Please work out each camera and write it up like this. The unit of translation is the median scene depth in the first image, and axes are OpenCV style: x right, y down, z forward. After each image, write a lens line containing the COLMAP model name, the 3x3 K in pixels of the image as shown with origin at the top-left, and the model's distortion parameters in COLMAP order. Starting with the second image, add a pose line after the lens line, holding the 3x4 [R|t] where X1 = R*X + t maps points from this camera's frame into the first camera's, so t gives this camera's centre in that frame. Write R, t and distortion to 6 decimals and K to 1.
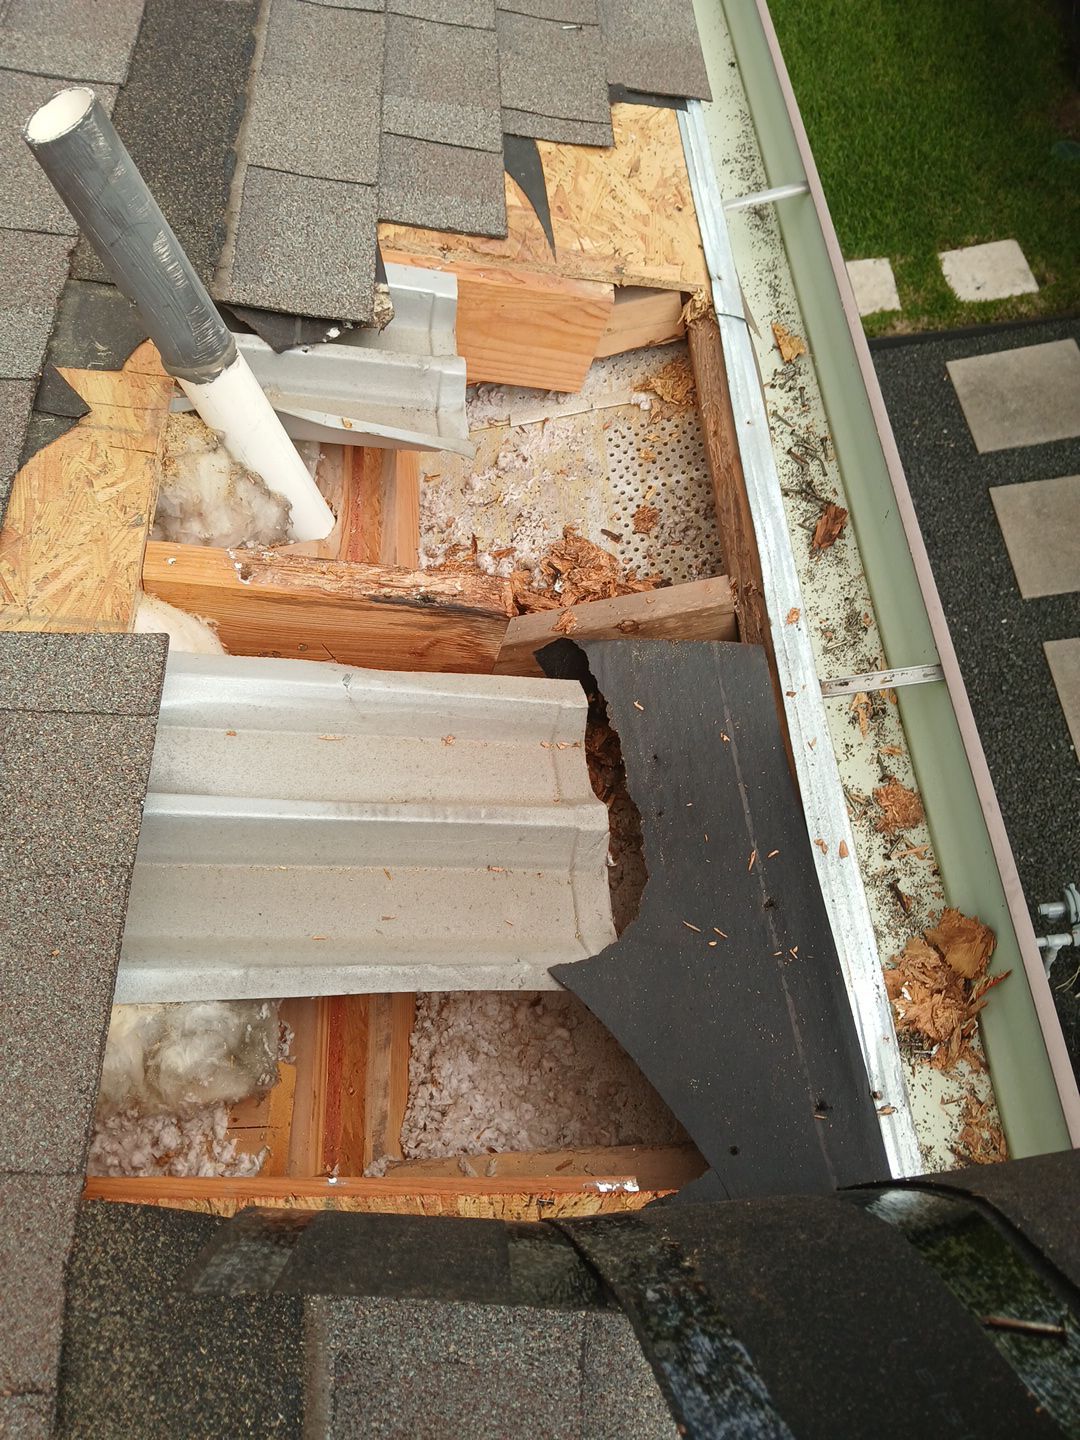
lens RADIAL K [[1181.4, 0, 540.0], [0, 1181.4, 720.0], [0, 0, 1]] dist [0.007026, -0.061197]
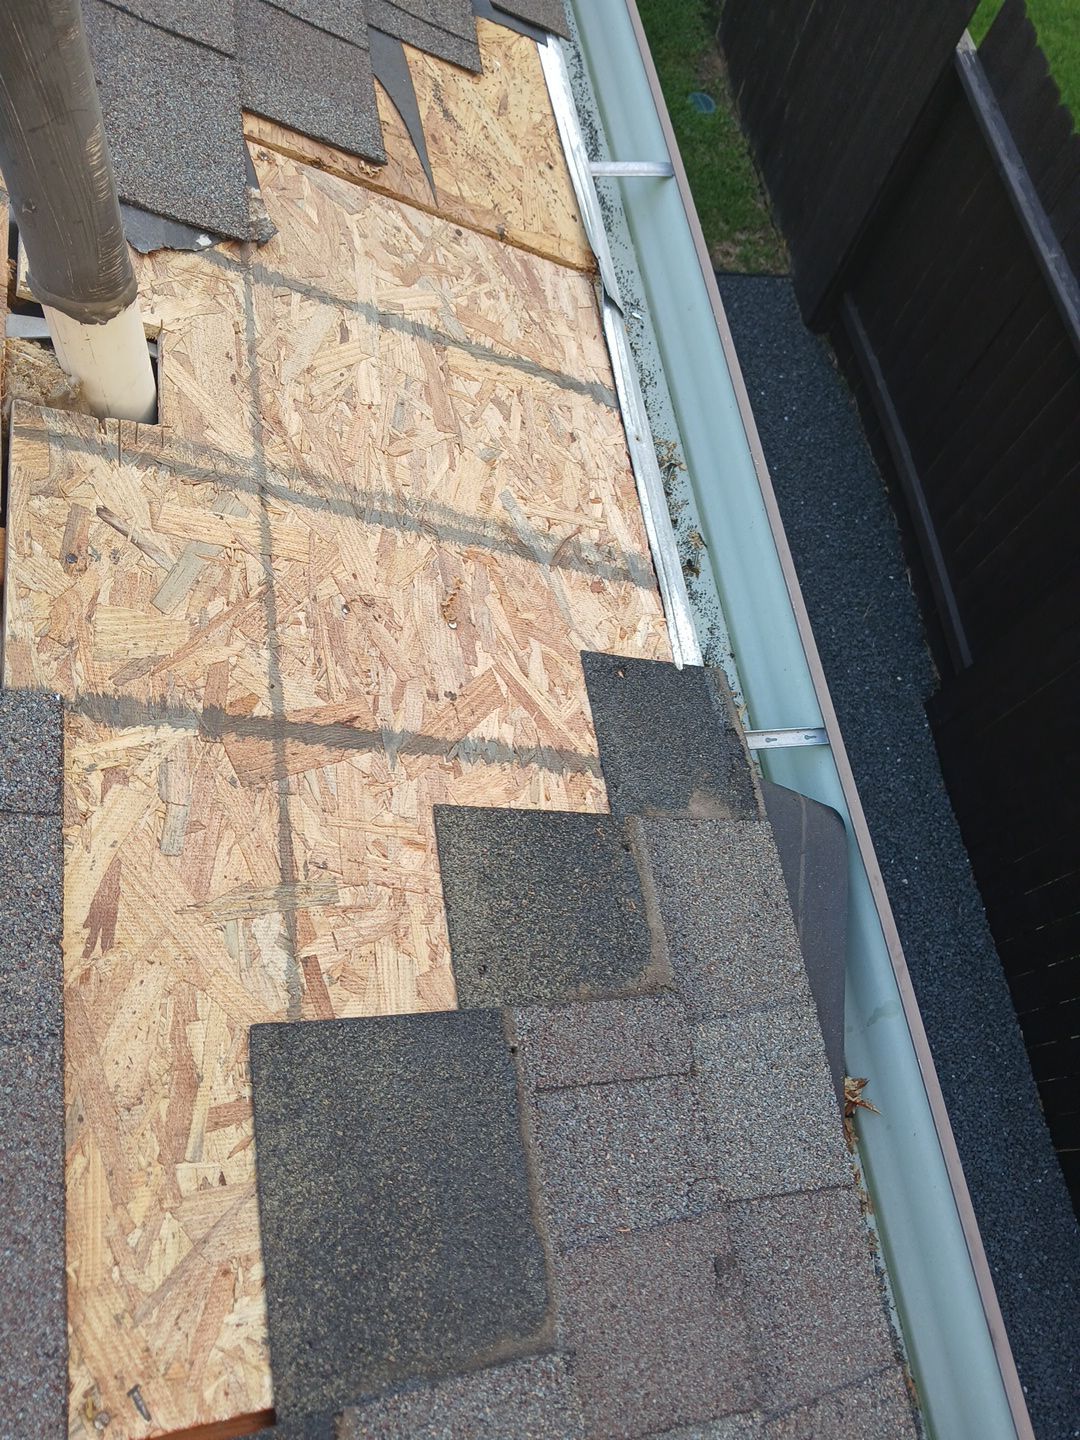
lens RADIAL K [[1131.9, 0, 540.0], [0, 1131.9, 720.0], [0, 0, 1]] dist [0.061774, -0.106929]
pose [[0.921629, 0.052976, 0.384438, -0.205876], [-0.097766, 0.990382, 0.097901, -0.096031], [-0.375554, -0.127814, 0.917945, 0.139695]]
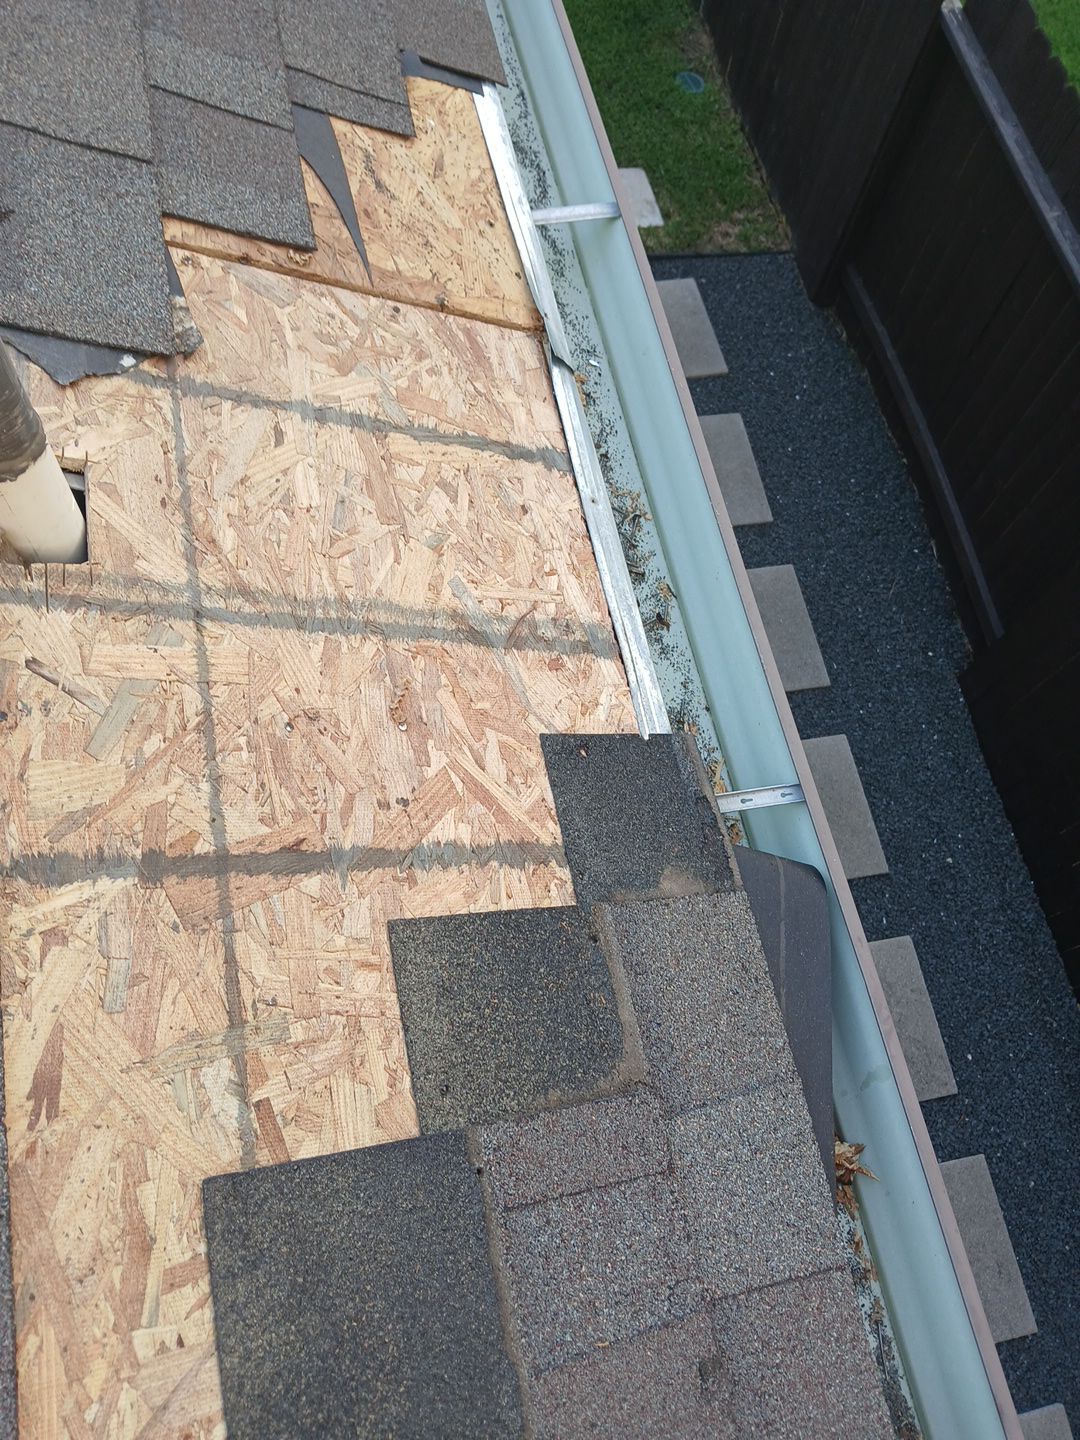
lens RADIAL K [[1126.8, 0, 540.0], [0, 1126.8, 720.0], [0, 0, 1]] dist [0.070353, -0.132373]
pose [[0.939048, -0.024045, 0.342944, -0.153593], [-0.017868, 0.992789, 0.118534, -0.161688], [-0.343322, -0.117437, 0.931847, 0.135630]]
